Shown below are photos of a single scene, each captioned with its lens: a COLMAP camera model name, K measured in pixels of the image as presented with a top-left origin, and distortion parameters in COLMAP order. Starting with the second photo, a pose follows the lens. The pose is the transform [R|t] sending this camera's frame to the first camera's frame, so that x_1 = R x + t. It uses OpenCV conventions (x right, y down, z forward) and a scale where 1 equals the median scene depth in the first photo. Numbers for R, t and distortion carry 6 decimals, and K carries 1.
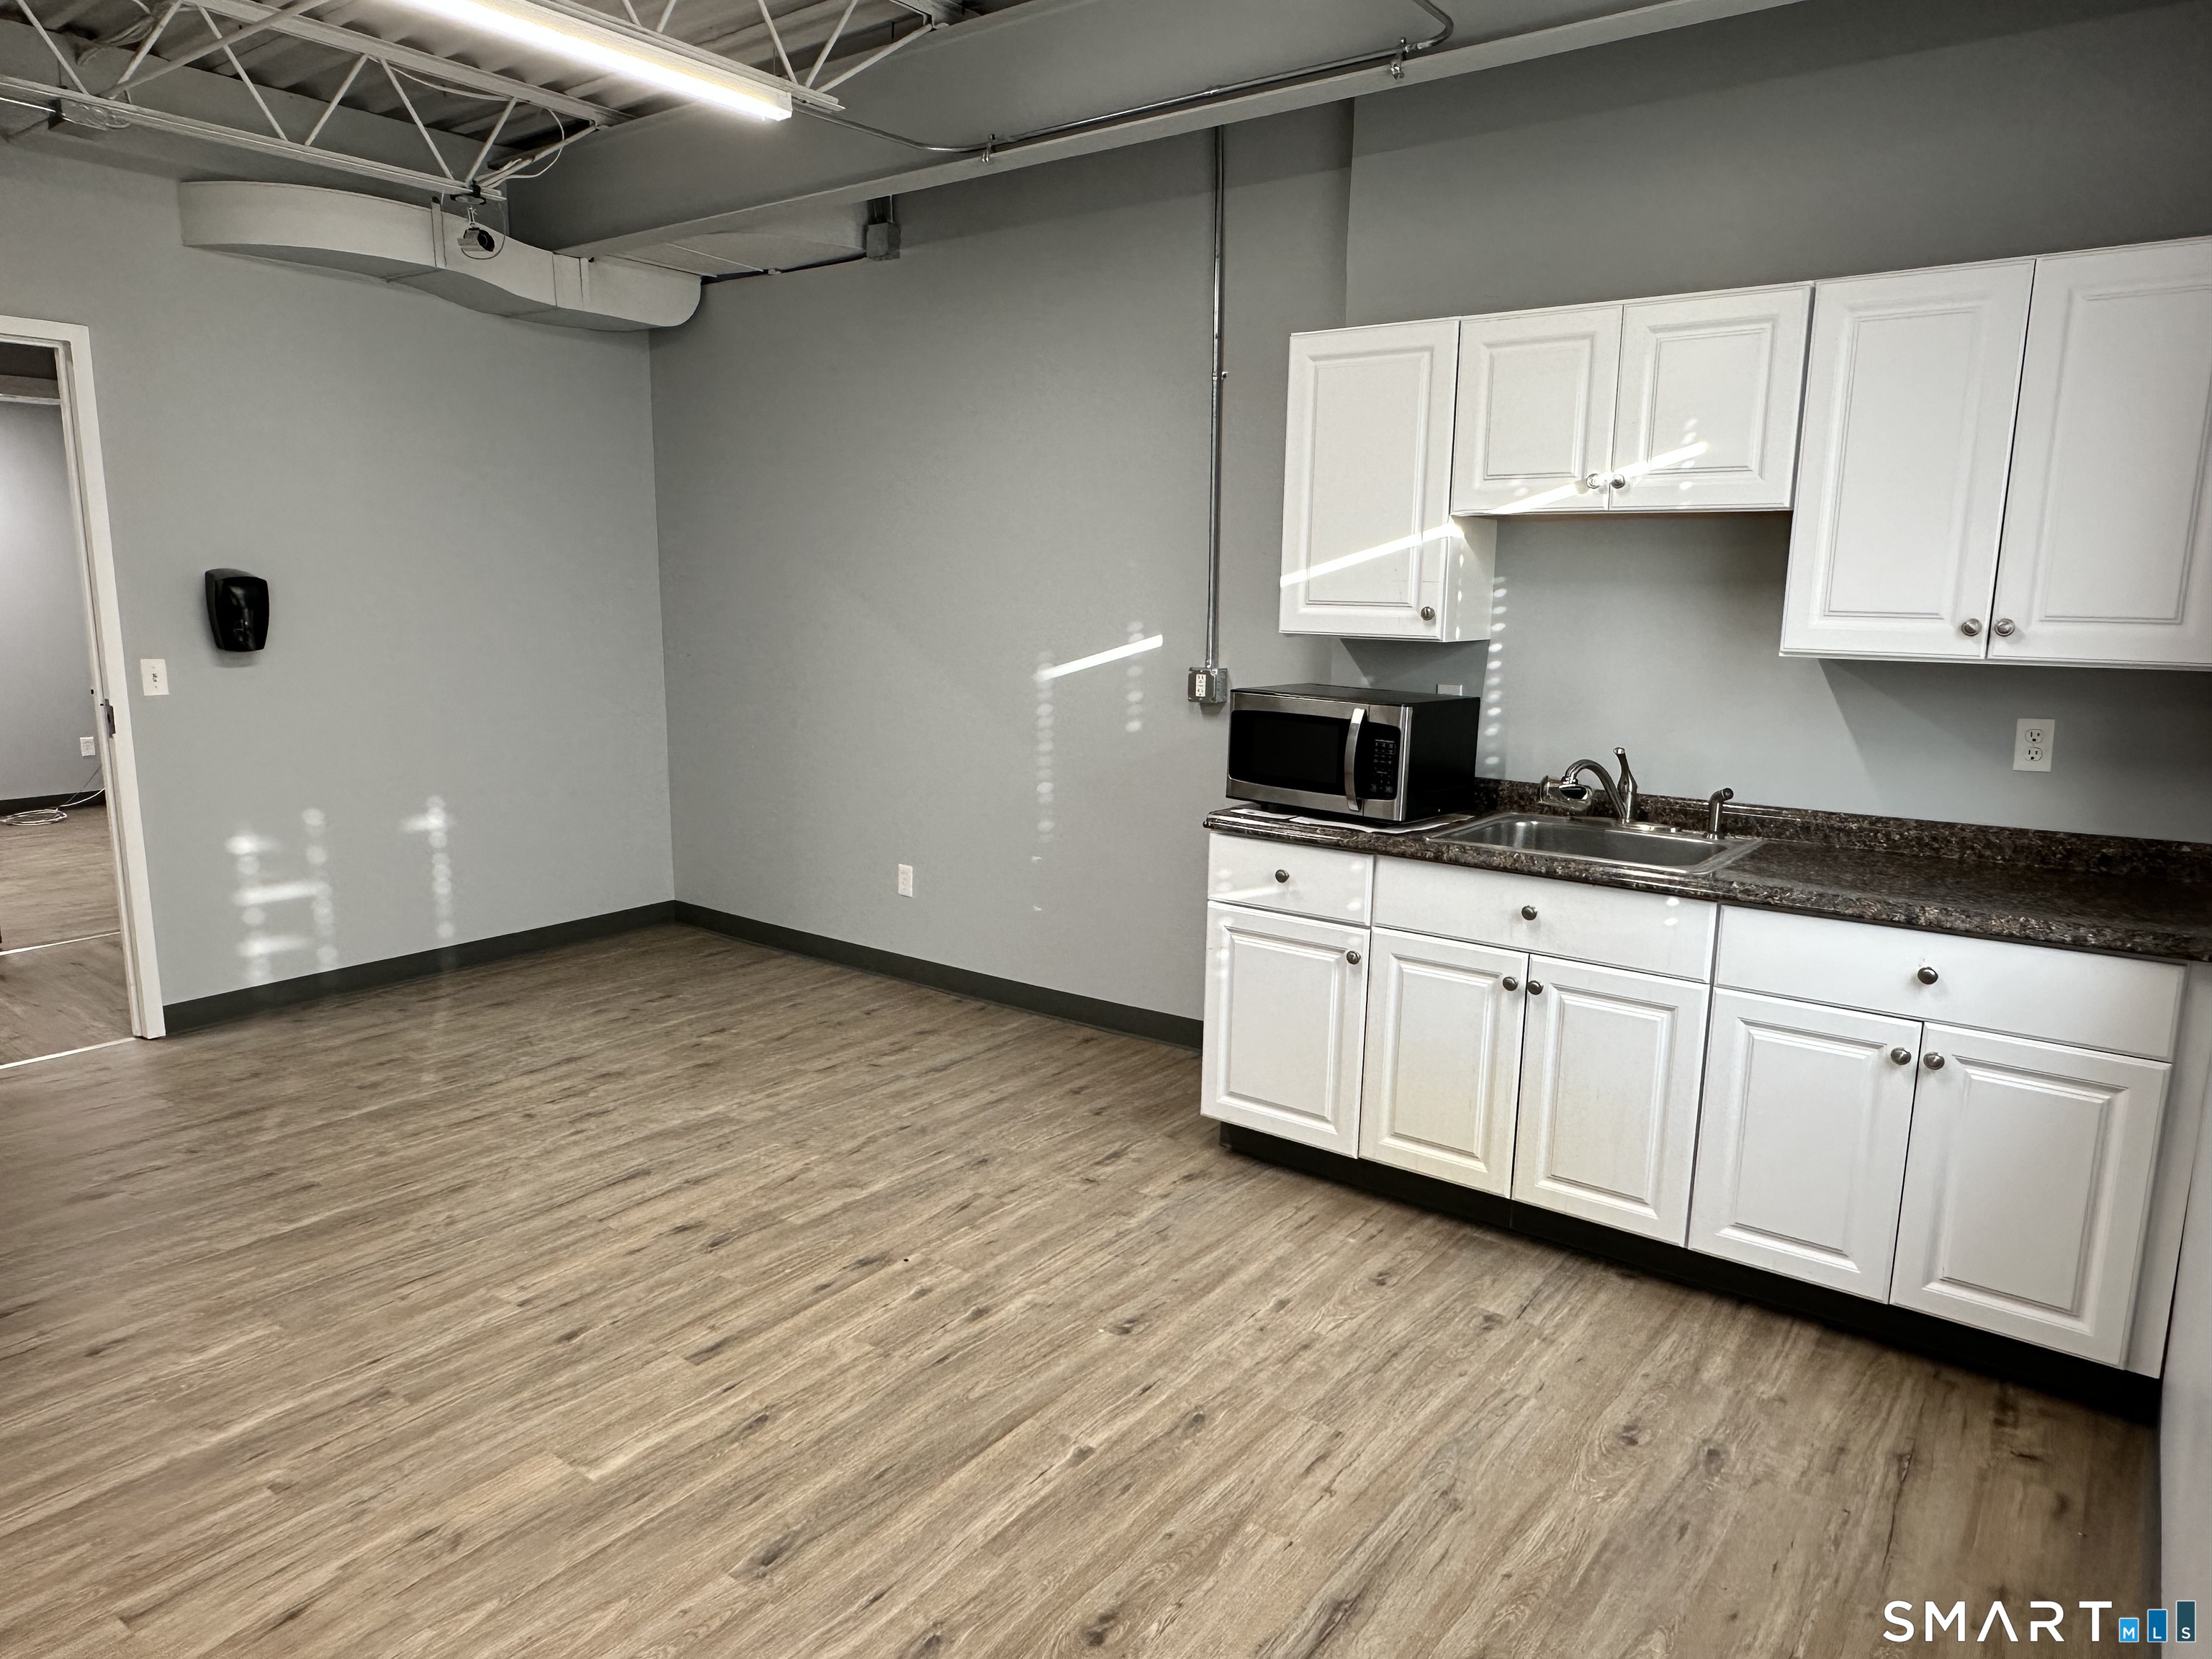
lens RADIAL K [[1411.6, 0, 1101.0], [0, 1411.6, 829.1], [0, 0, 1]] dist [-0.004213, -0.000853]
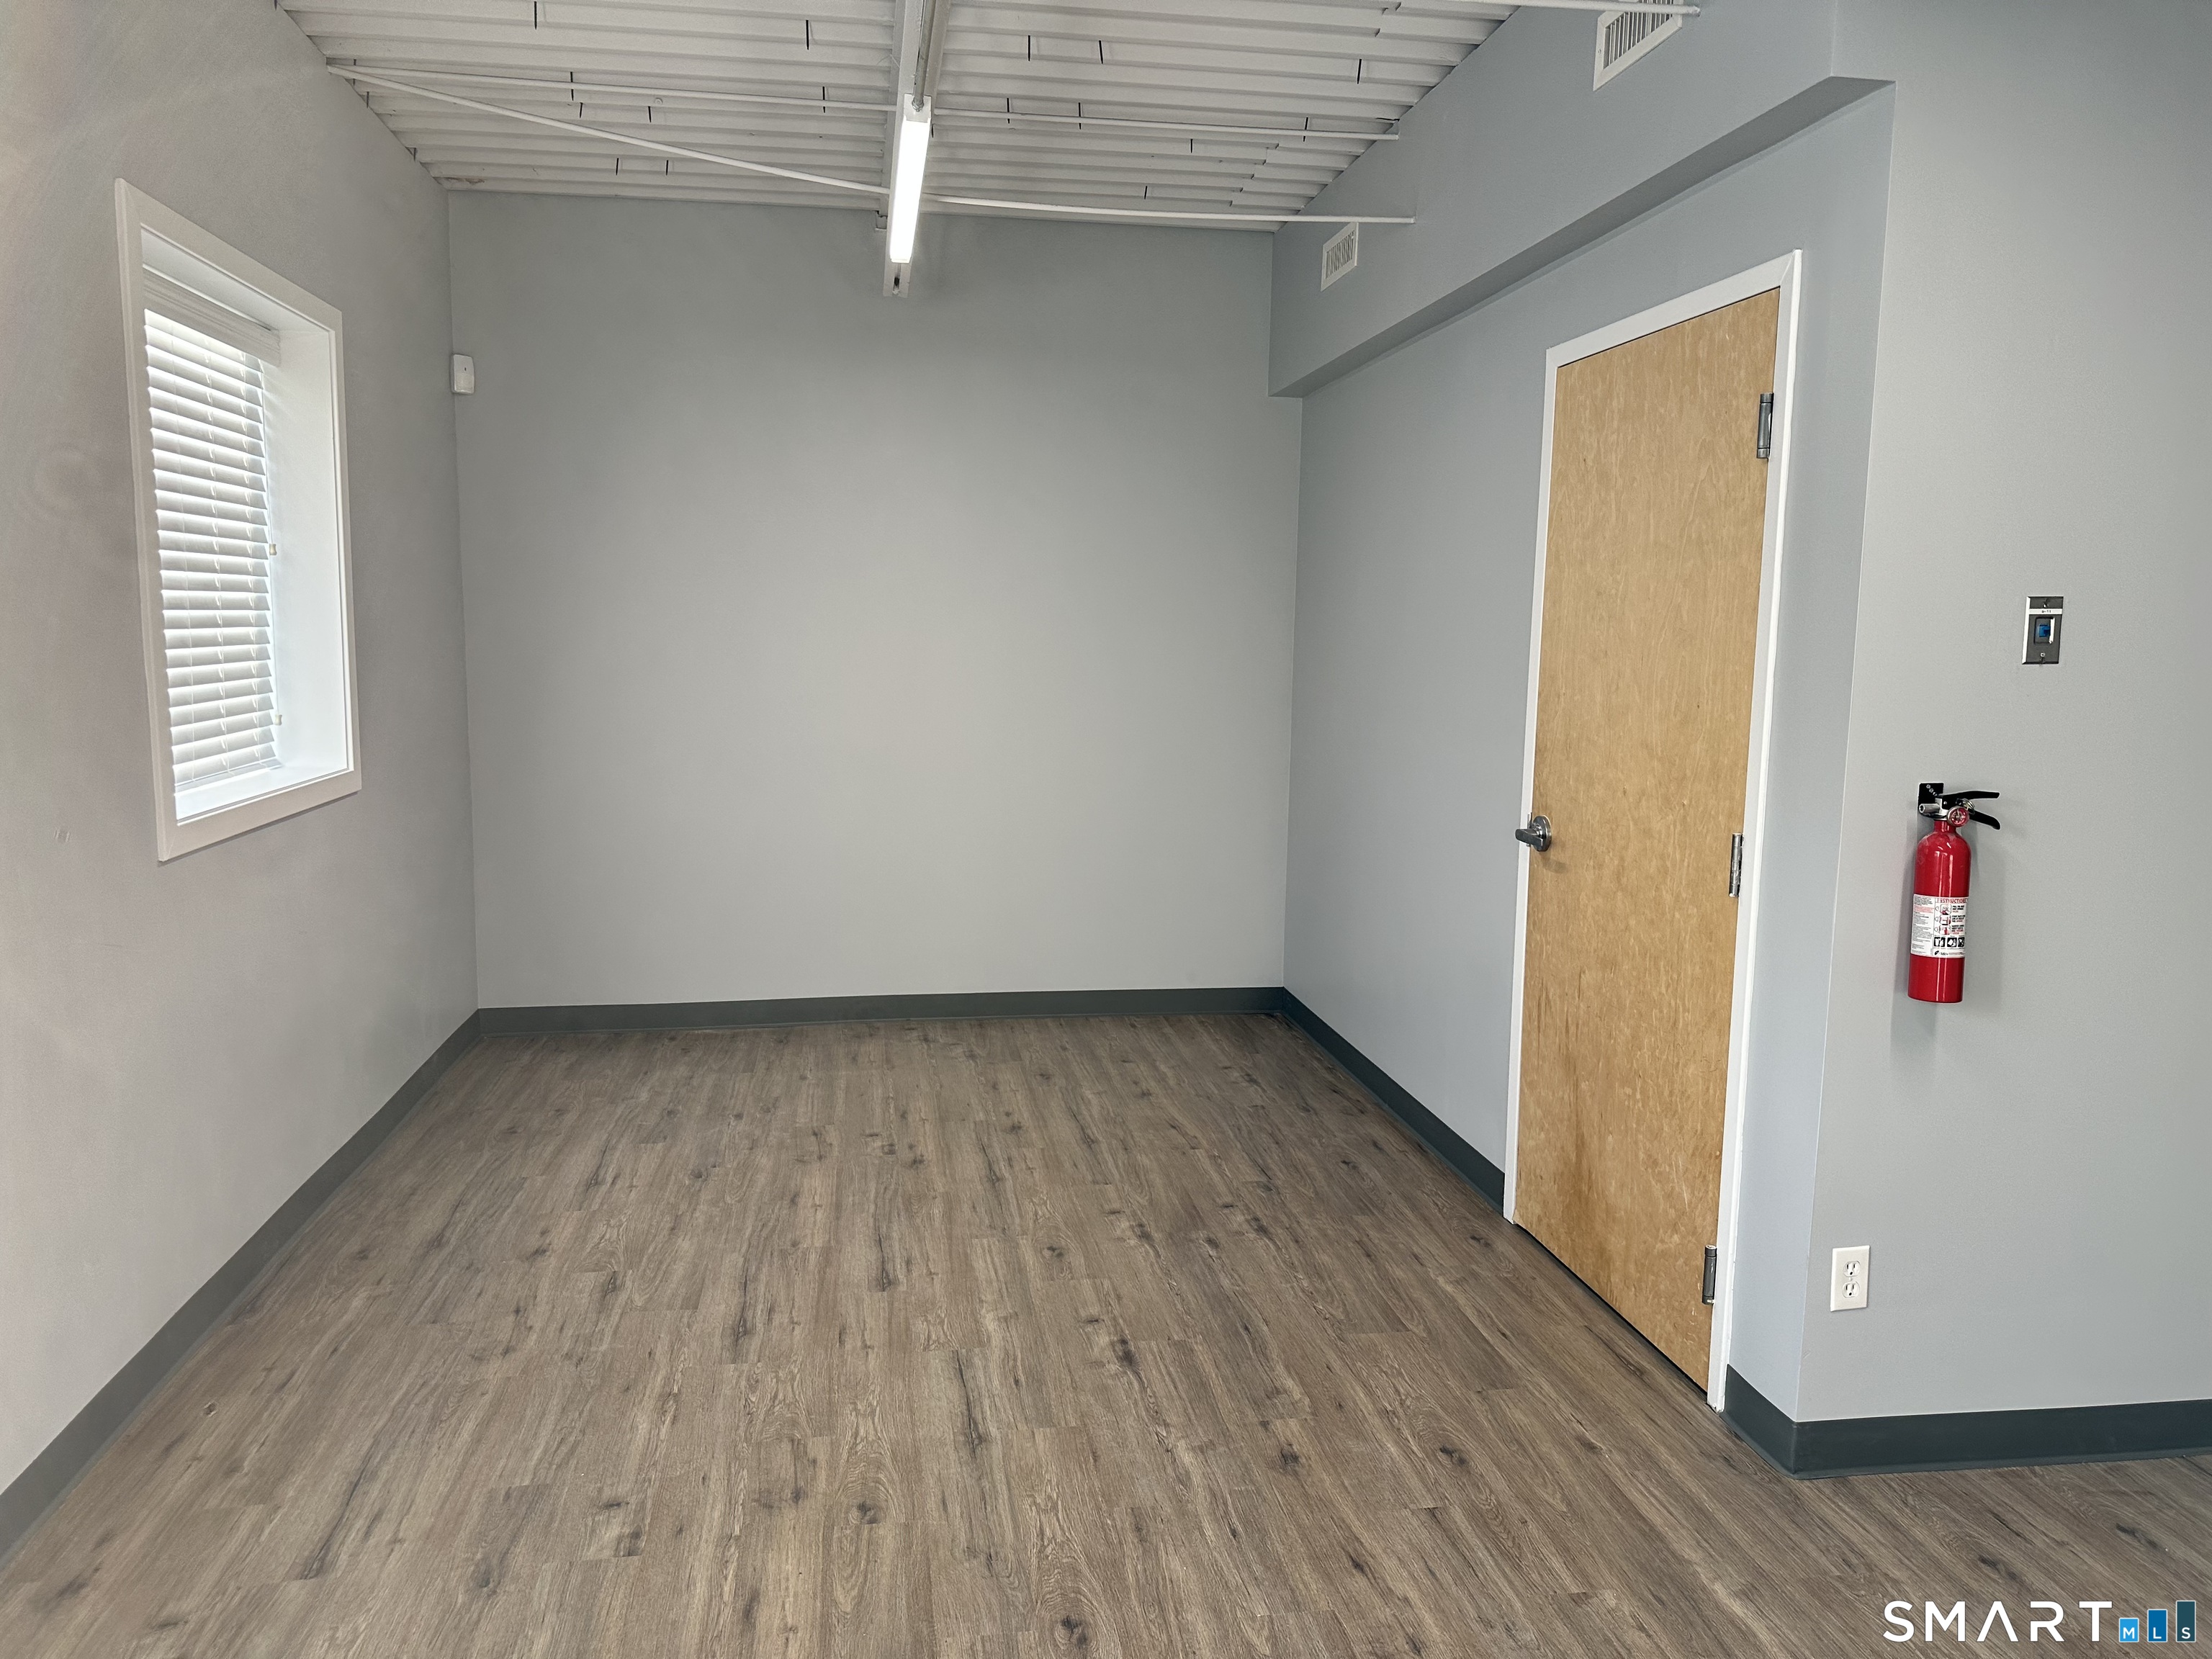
lens RADIAL K [[1551.8, 0, 1100.3], [0, 1551.8, 826.0], [0, 0, 1]] dist [0.016371, -0.037203]
pose [[-0.695245, 0.051566, -0.716921, 0.407331], [-0.160378, 0.961148, 0.224661, -0.240401], [0.700652, 0.271173, -0.659964, 1.463386]]
